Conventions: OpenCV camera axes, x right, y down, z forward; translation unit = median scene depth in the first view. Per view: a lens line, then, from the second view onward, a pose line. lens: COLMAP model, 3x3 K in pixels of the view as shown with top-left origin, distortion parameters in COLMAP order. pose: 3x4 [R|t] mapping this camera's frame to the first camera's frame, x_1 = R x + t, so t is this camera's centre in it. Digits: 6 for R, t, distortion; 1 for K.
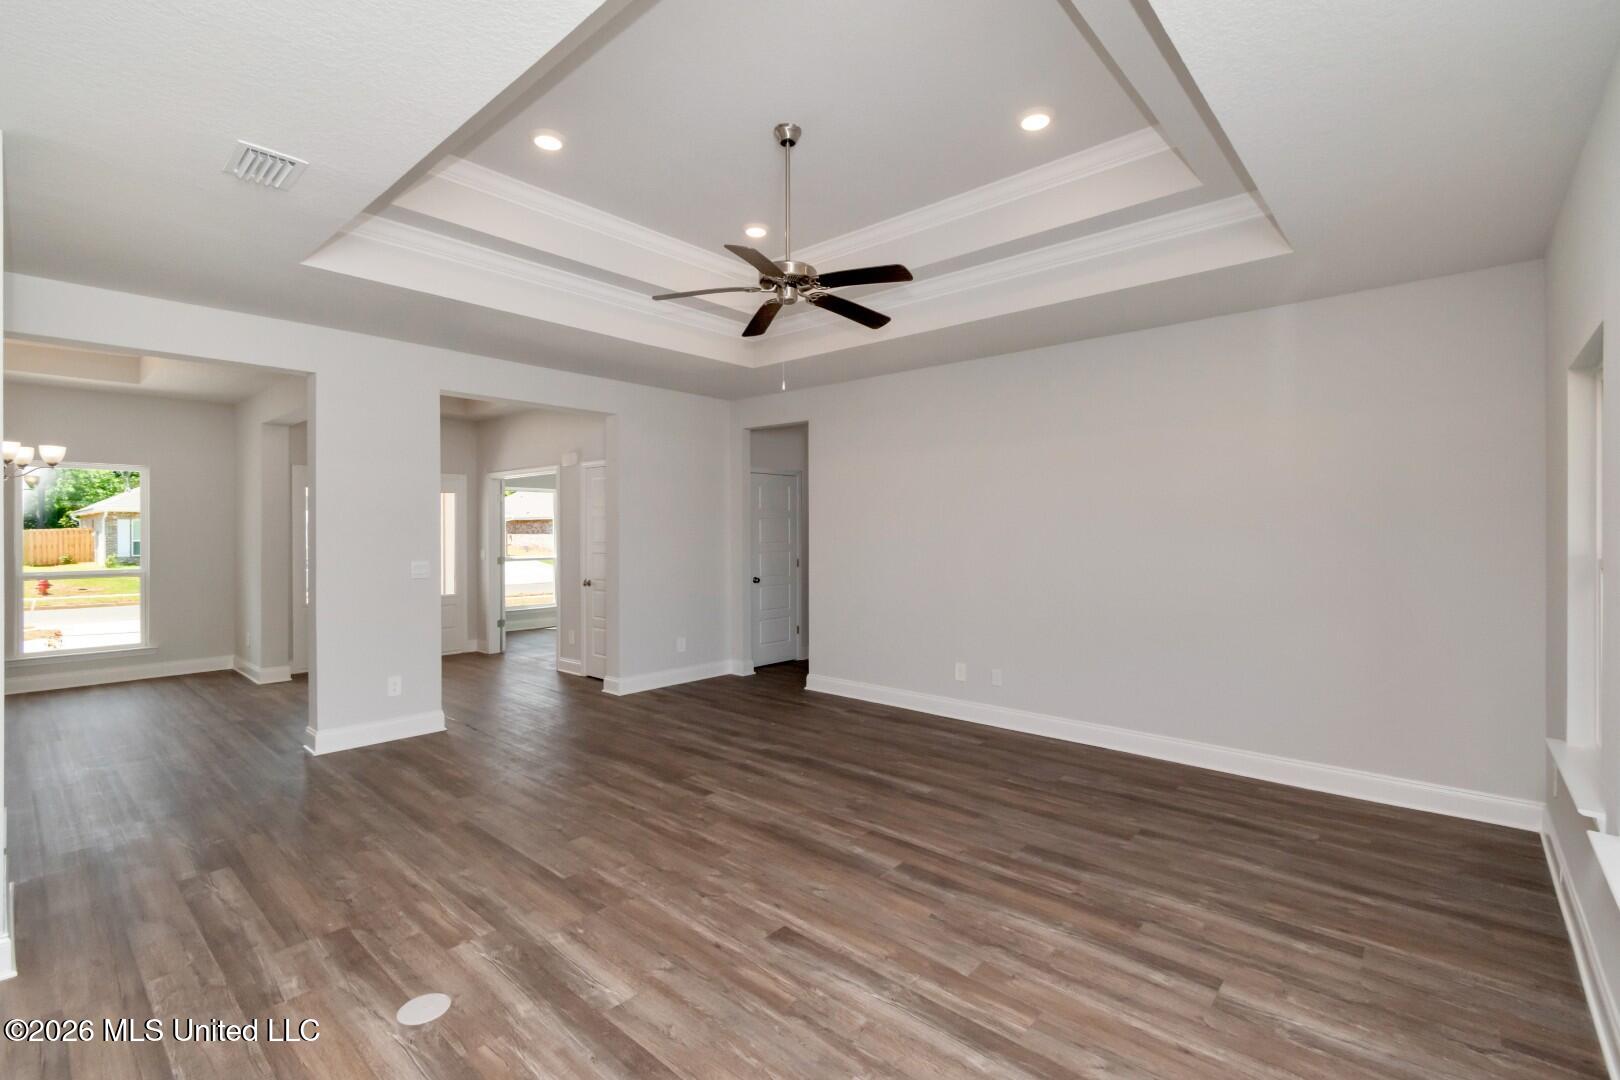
lens RADIAL K [[726.3, 0, 816.3], [0, 726.3, 547.5], [0, 0, 1]] dist [0.008675, -0.002179]
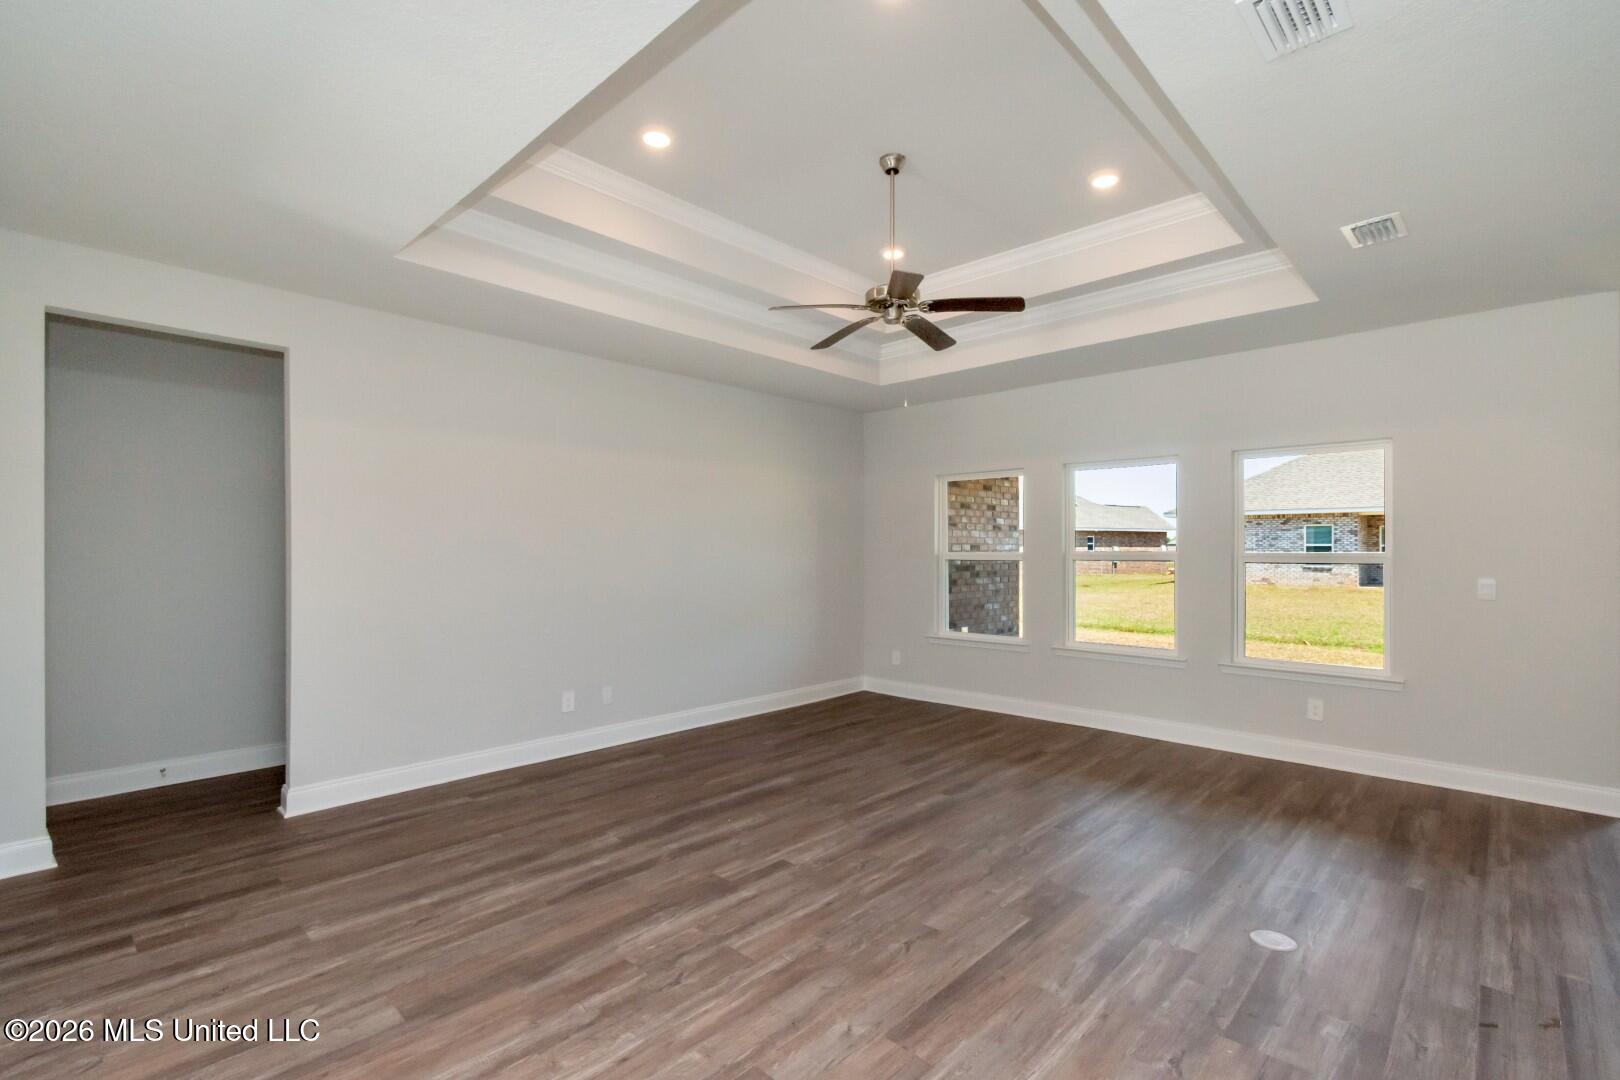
lens RADIAL K [[726.3, 0, 816.3], [0, 726.3, 547.5], [0, 0, 1]] dist [0.008675, -0.002179]
pose [[0.033507, 0.004016, 0.999430, -1.125060], [0.024806, 0.999681, -0.004849, -0.011434], [-0.999131, 0.024954, 0.033397, 1.086069]]
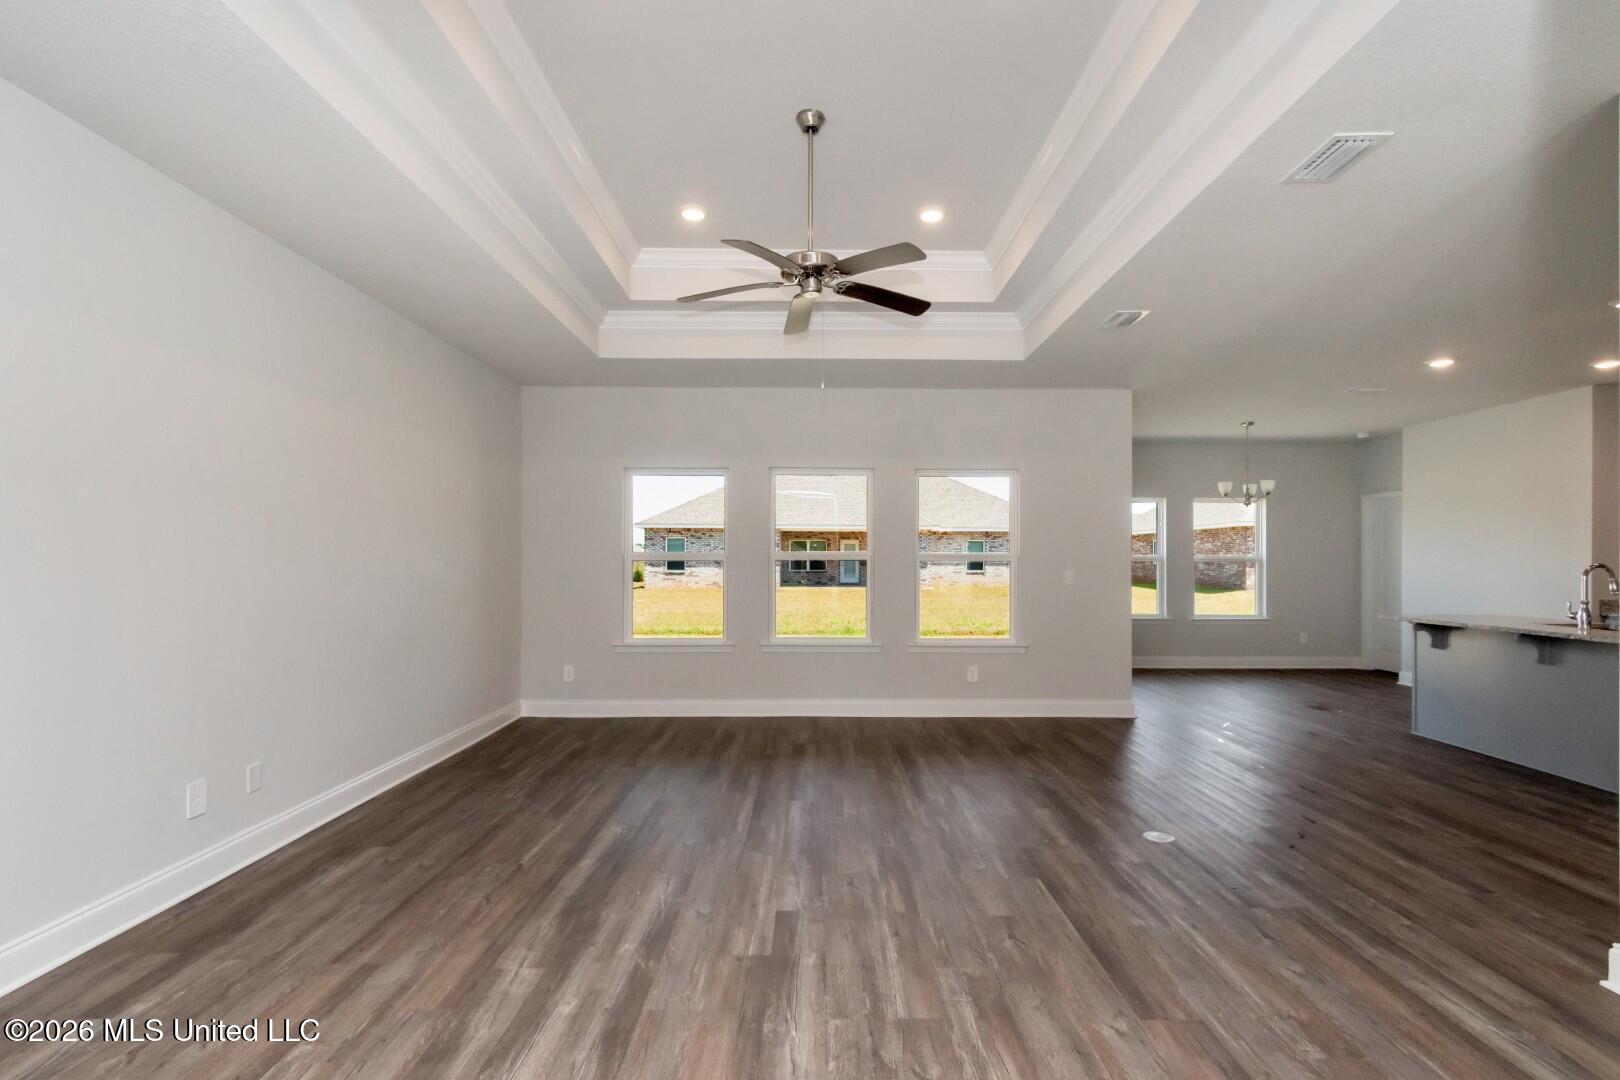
lens RADIAL K [[726.3, 0, 816.3], [0, 726.3, 547.5], [0, 0, 1]] dist [0.008675, -0.002179]
pose [[-0.664383, 0.009841, 0.747328, -0.787334], [0.013192, 0.999912, -0.001439, 0.001759], [-0.747276, 0.008902, -0.664454, 1.663537]]
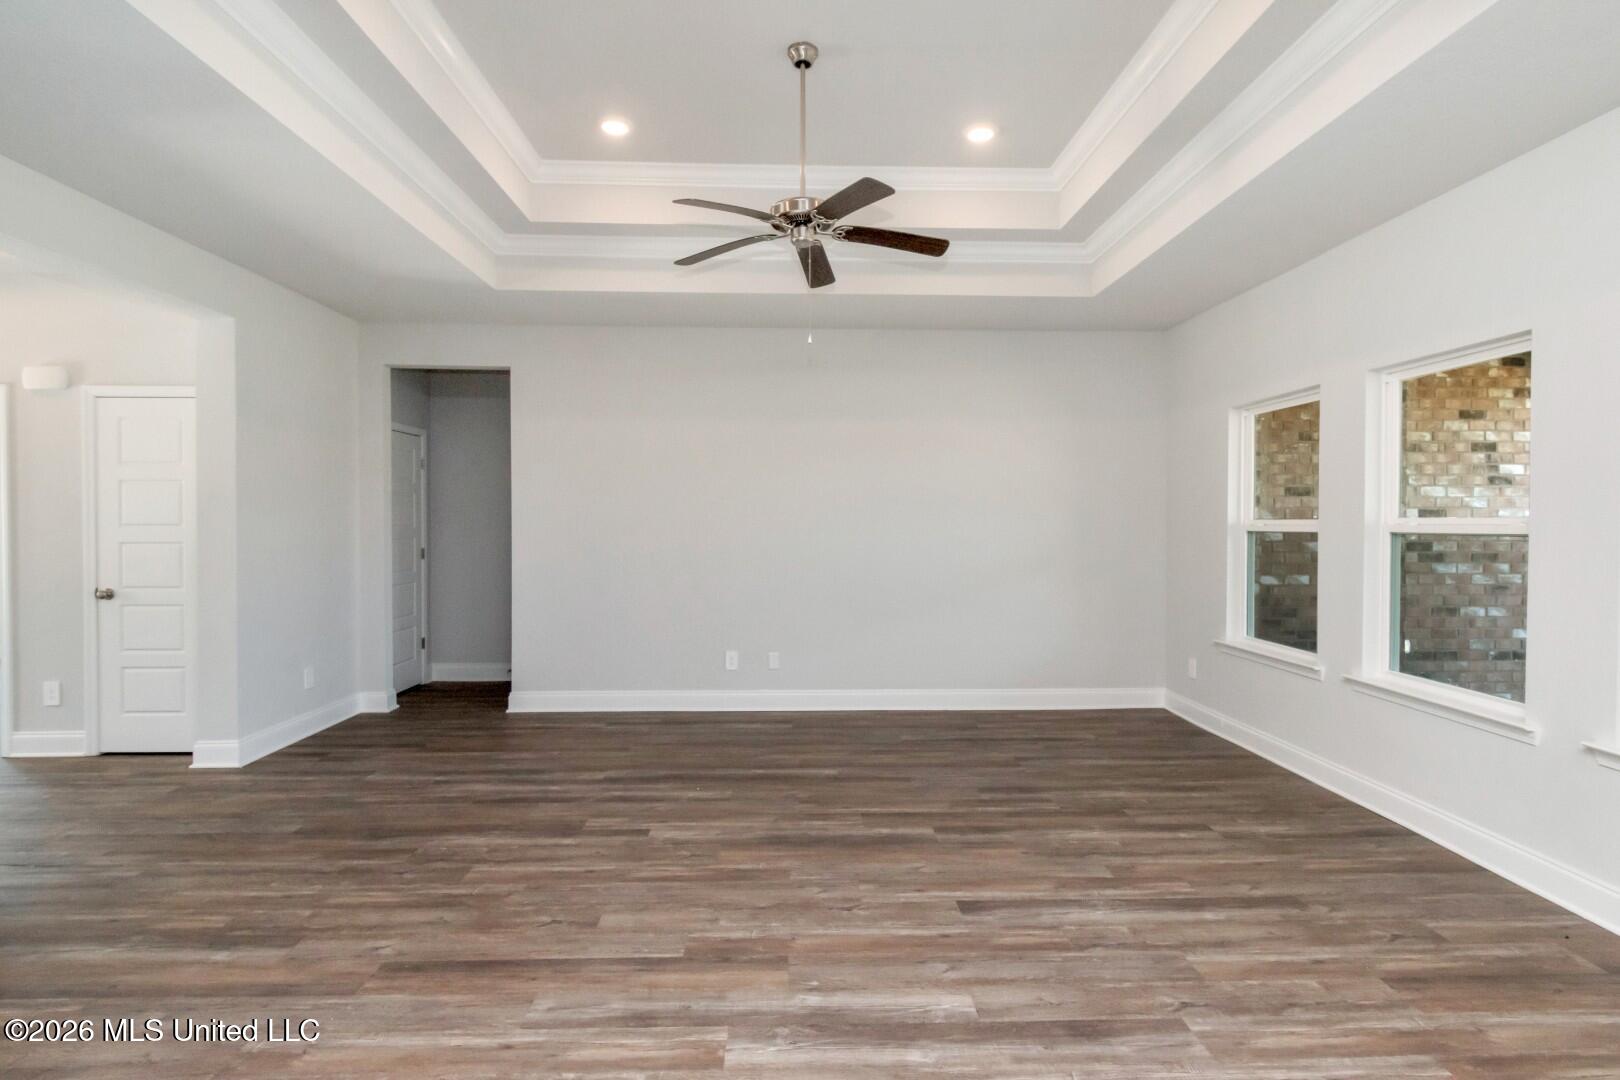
lens RADIAL K [[817.4, 0, 824.2], [0, 817.4, 529.0], [0, 0, 1]] dist [0.002057, -0.000808]
pose [[0.723636, -0.004763, 0.690165, -0.728893], [0.014294, 0.999865, -0.008087, 0.018779], [-0.690033, 0.015717, 0.723607, 0.246586]]
